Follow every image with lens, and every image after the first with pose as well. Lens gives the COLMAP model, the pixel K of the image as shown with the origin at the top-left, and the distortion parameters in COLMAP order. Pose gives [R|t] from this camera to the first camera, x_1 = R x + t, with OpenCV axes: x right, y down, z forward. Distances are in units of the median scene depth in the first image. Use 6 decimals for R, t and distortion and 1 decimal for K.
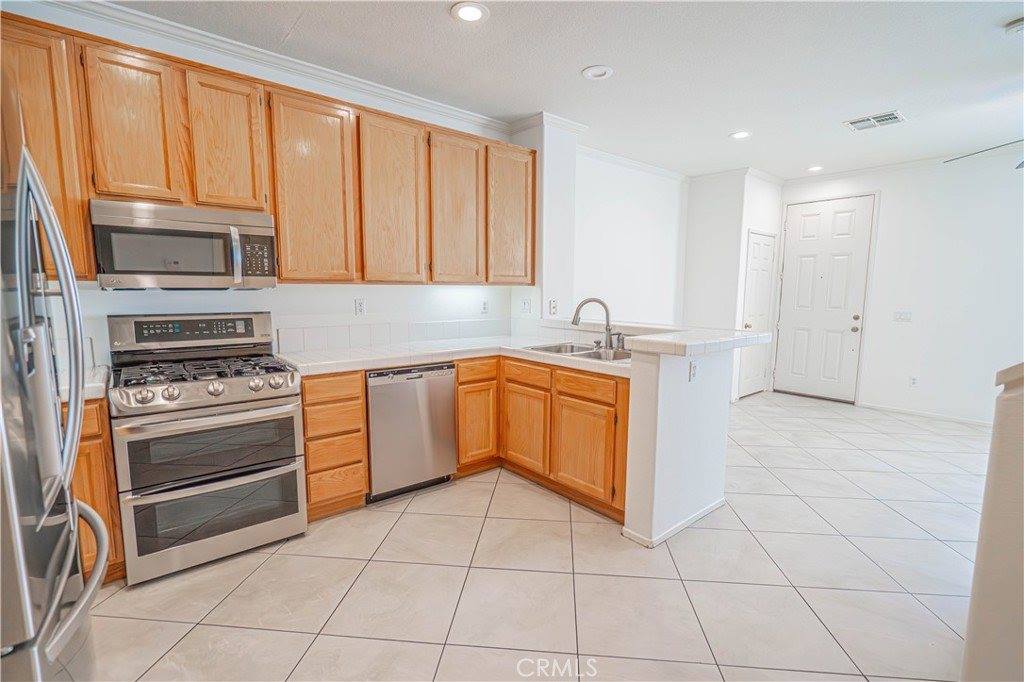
lens RADIAL K [[461.8, 0, 510.6], [0, 461.8, 346.2], [0, 0, 1]] dist [-0.002244, 0.001502]
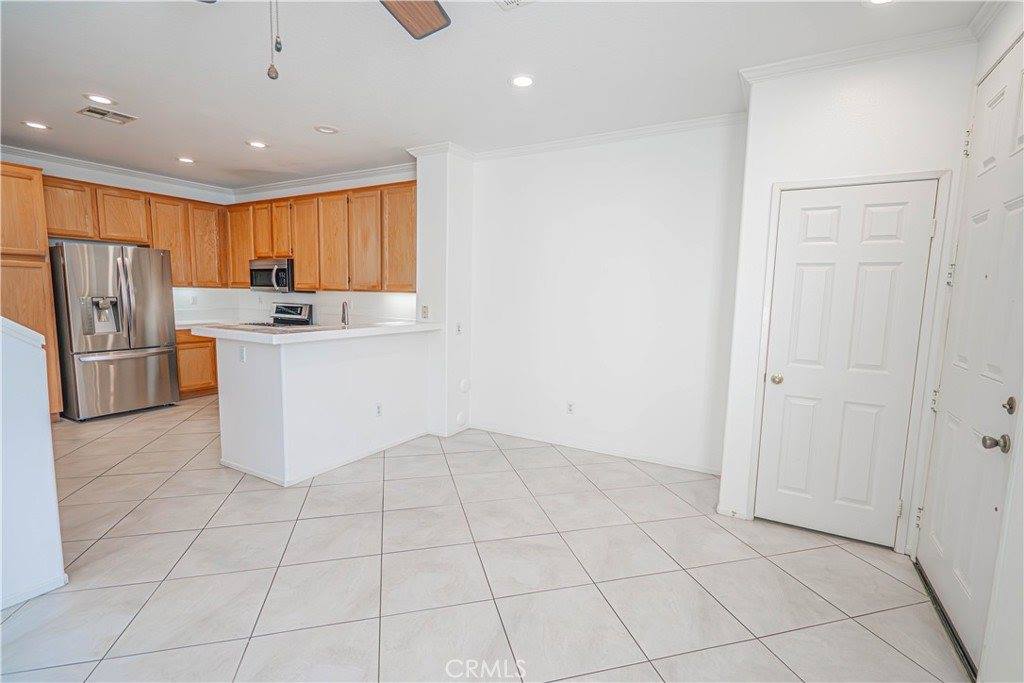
lens RADIAL K [[461.8, 0, 509.9], [0, 461.8, 341.4], [0, 0, 1]] dist [-0.002244, 0.001502]
pose [[0.355937, 0.095977, -0.929568, 1.753224], [-0.136909, 0.989335, 0.049725, -0.139359], [0.924427, 0.109568, 0.365281, 1.127023]]
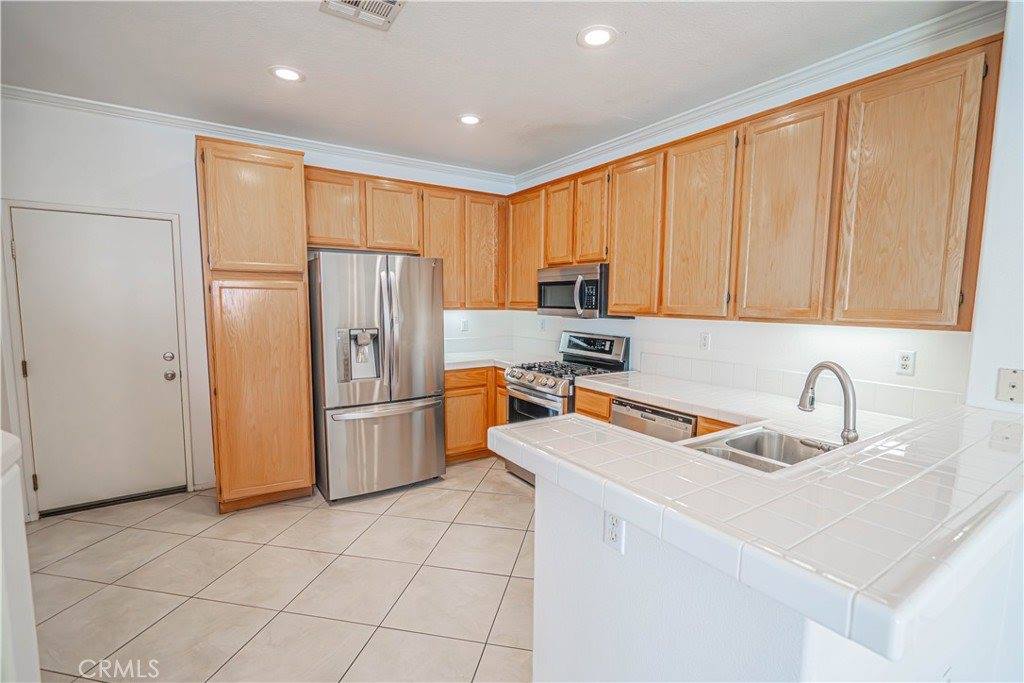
lens RADIAL K [[461.8, 0, 517.0], [0, 461.8, 343.1], [0, 0, 1]] dist [-0.002244, 0.001502]
pose [[-0.096652, 0.084749, -0.991704, 0.773373], [-0.136679, 0.985799, 0.097565, -0.144630], [0.985889, 0.144975, -0.083696, 0.842688]]
